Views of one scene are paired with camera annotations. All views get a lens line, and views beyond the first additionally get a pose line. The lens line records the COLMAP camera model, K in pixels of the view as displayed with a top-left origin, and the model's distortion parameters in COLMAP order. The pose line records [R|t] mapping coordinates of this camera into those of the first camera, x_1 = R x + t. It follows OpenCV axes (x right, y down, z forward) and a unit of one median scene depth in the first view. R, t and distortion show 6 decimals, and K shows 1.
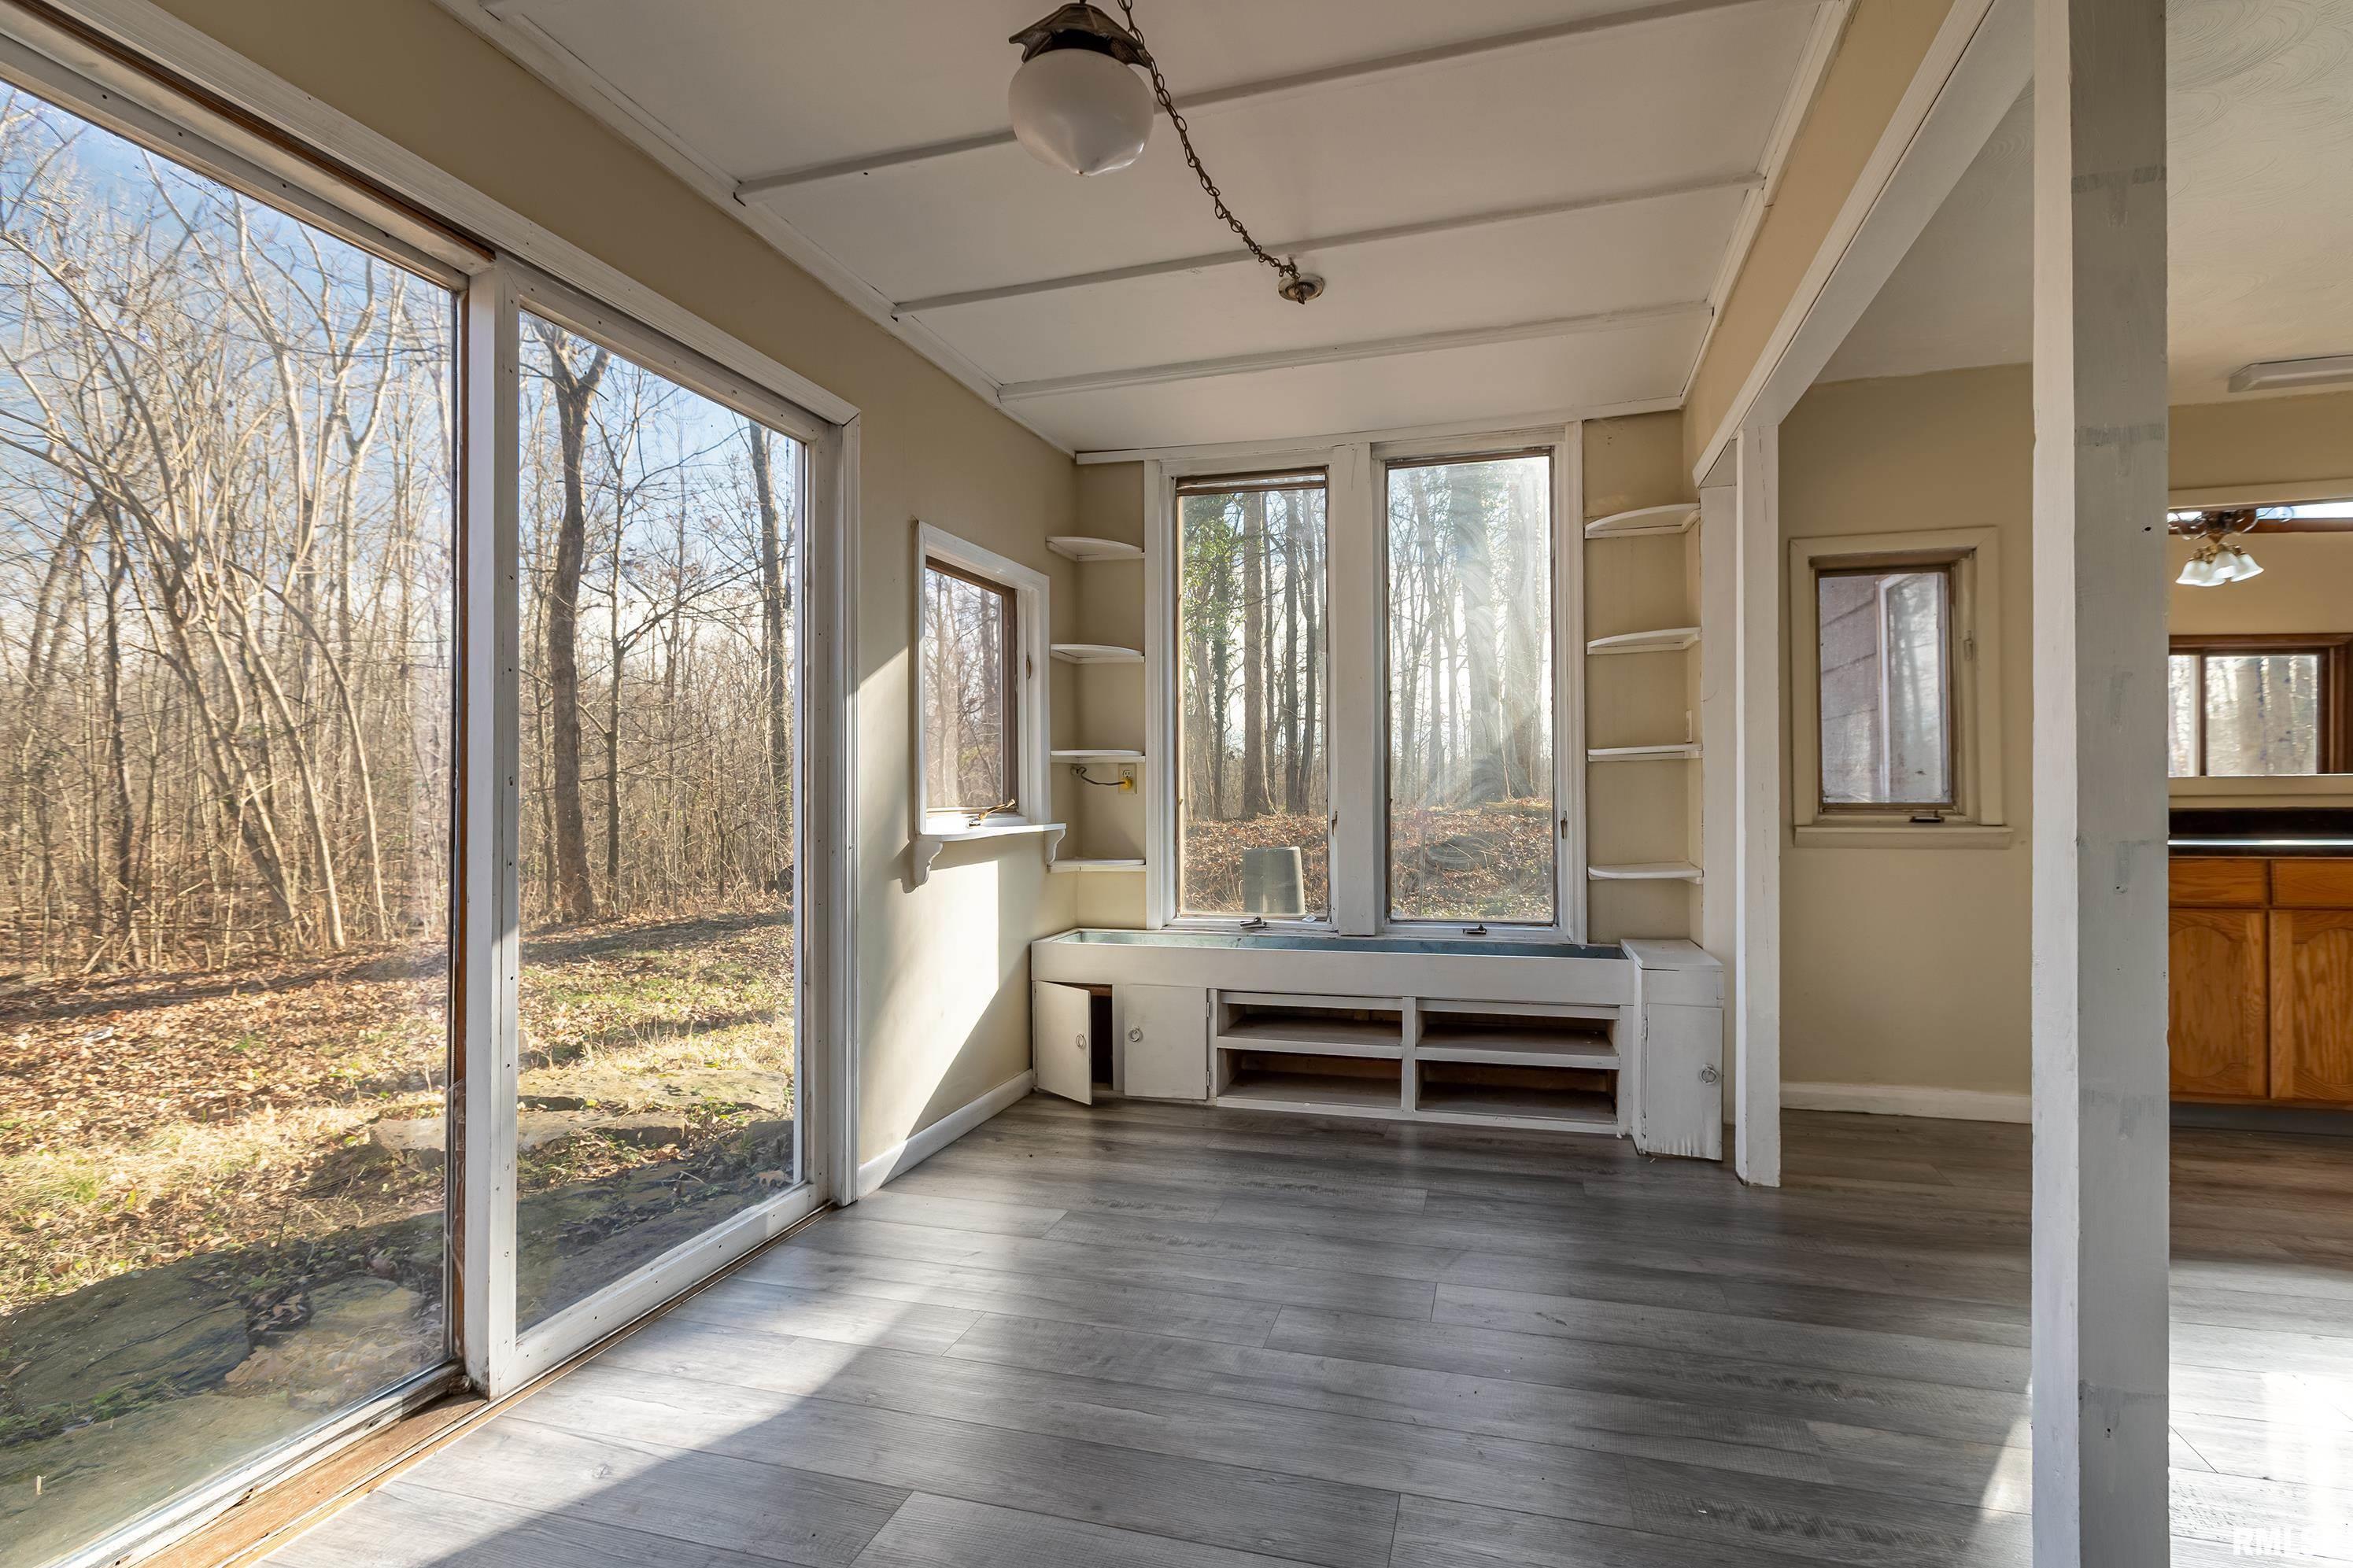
lens RADIAL K [[1083.1, 0, 1191.2], [0, 1083.1, 789.7], [0, 0, 1]] dist [0.000667, -0.000426]
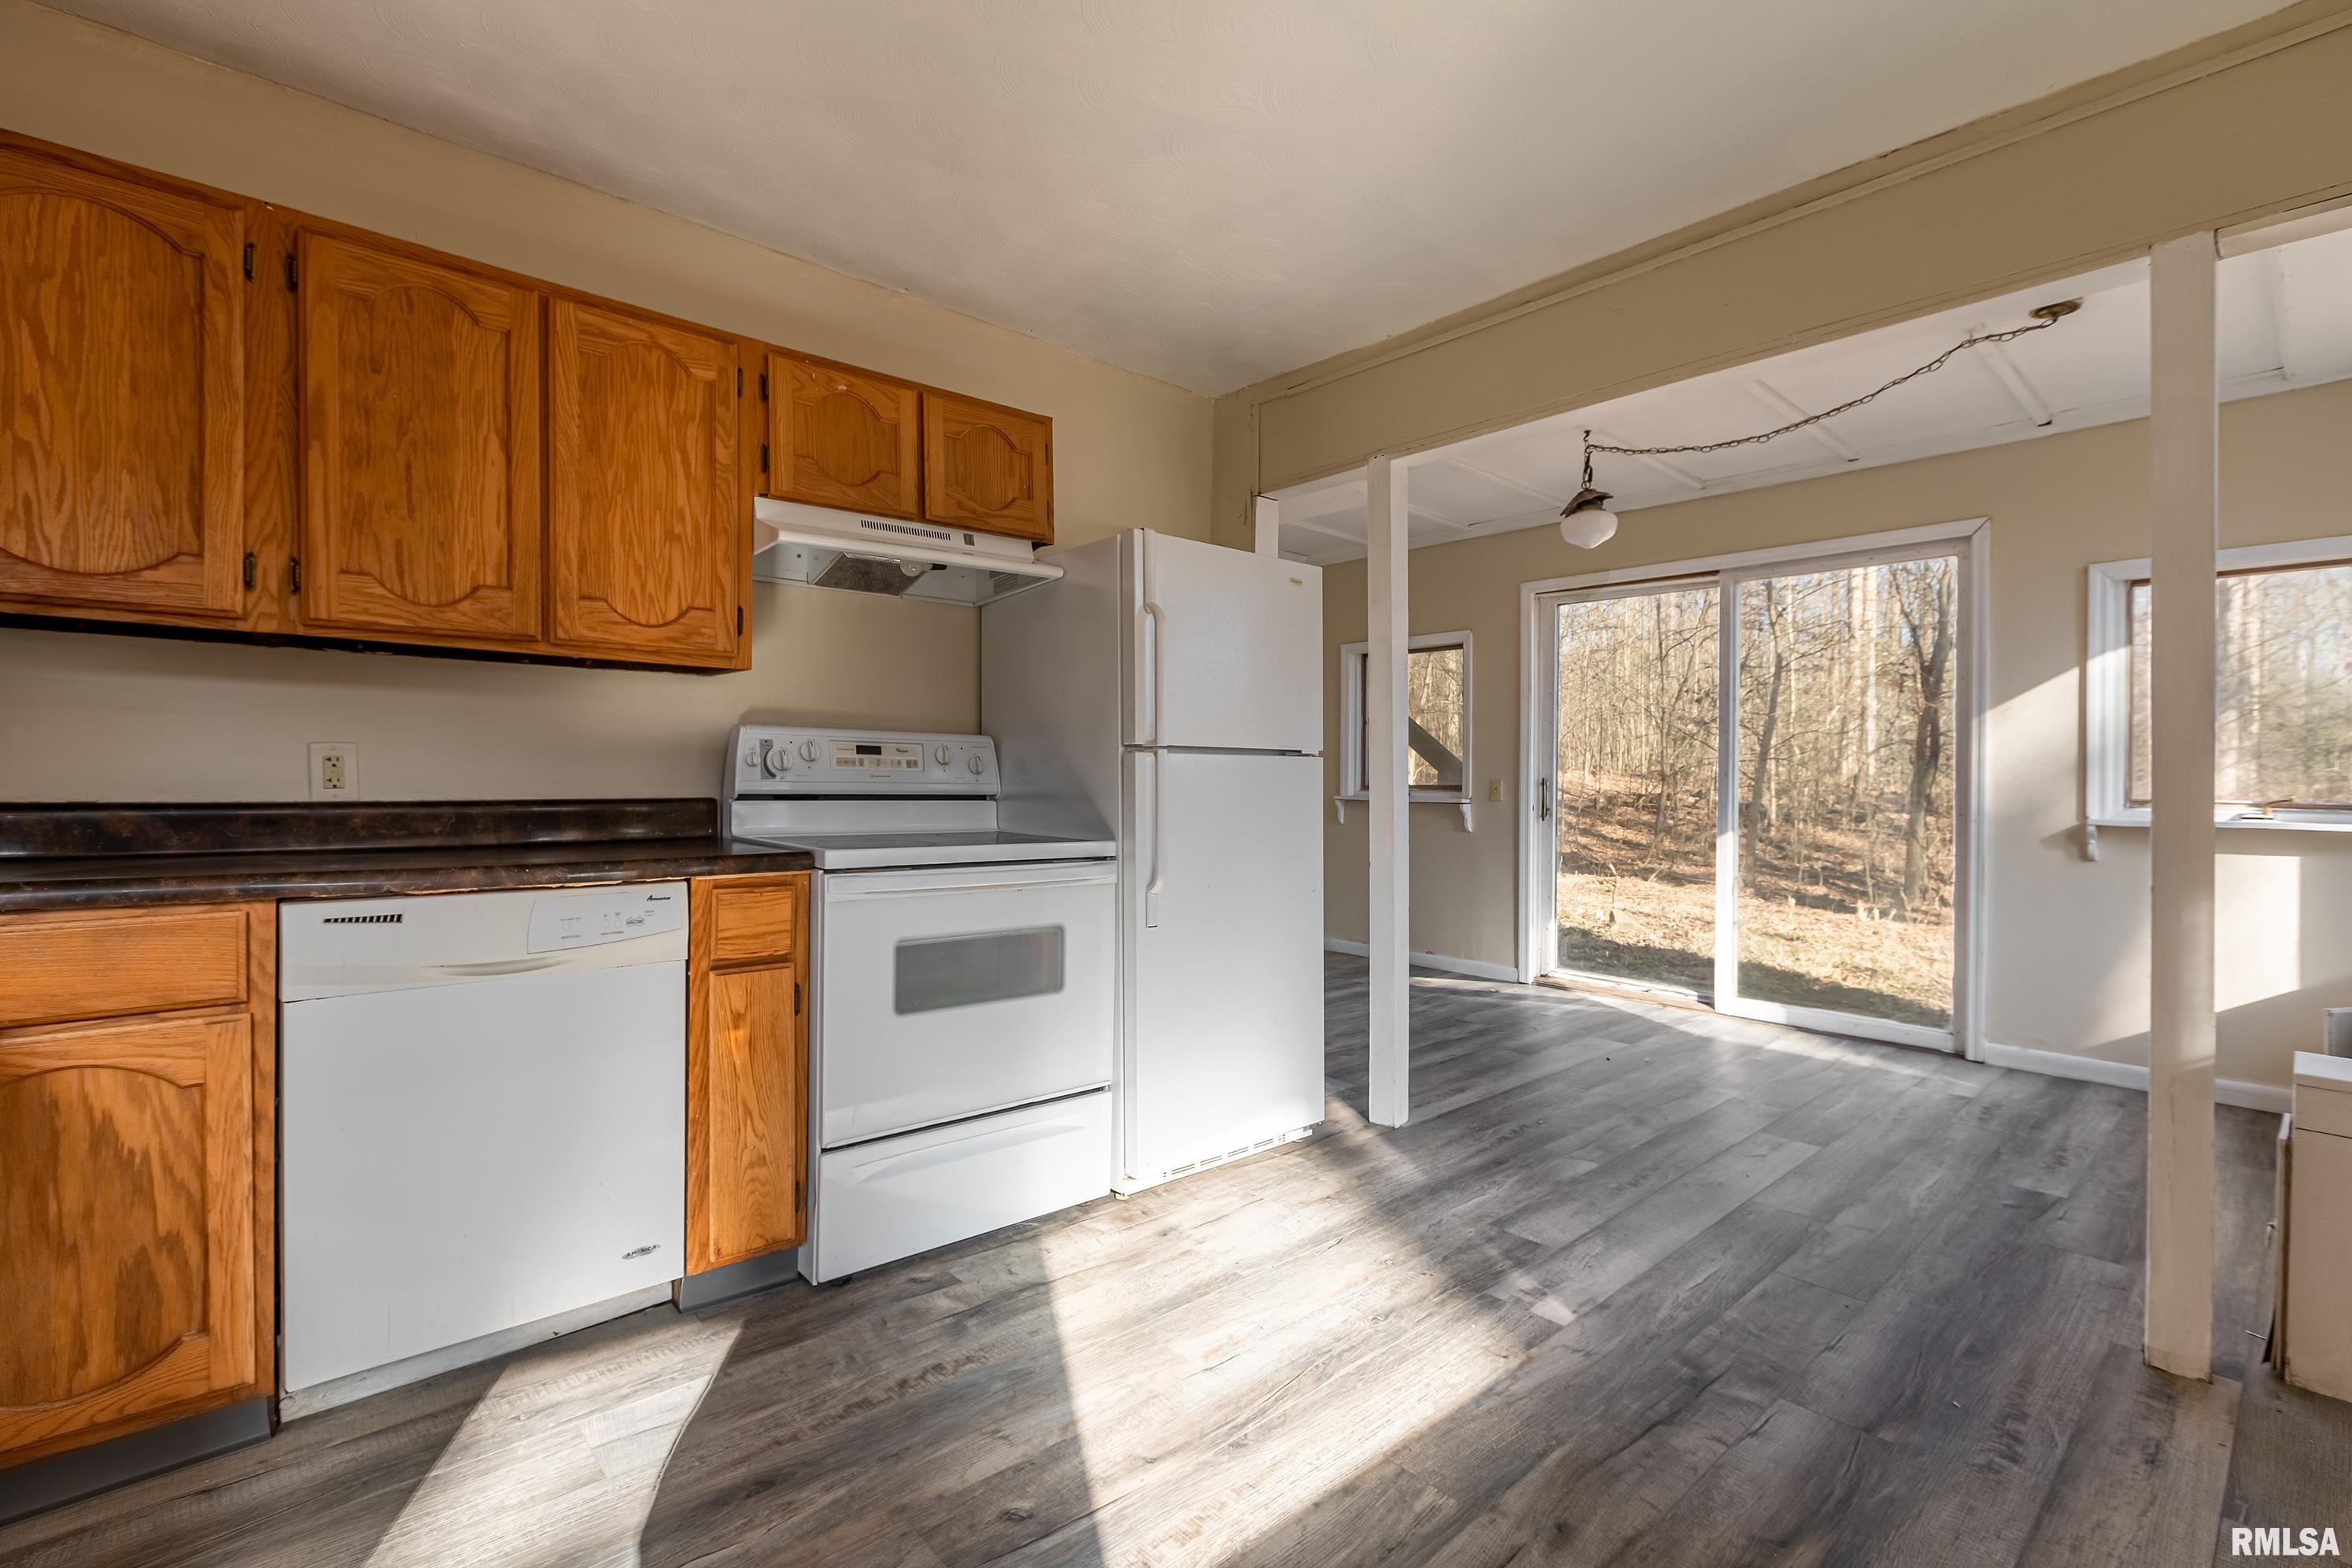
lens RADIAL K [[1082.6, 0, 1178.6], [0, 1082.6, 780.7], [0, 0, 1]] dist [0.000667, -0.000426]
pose [[-0.533510, 0.010063, -0.845734, 1.668991], [0.002463, 0.999943, 0.010344, -0.020135], [0.845790, 0.003435, -0.533504, 0.961369]]
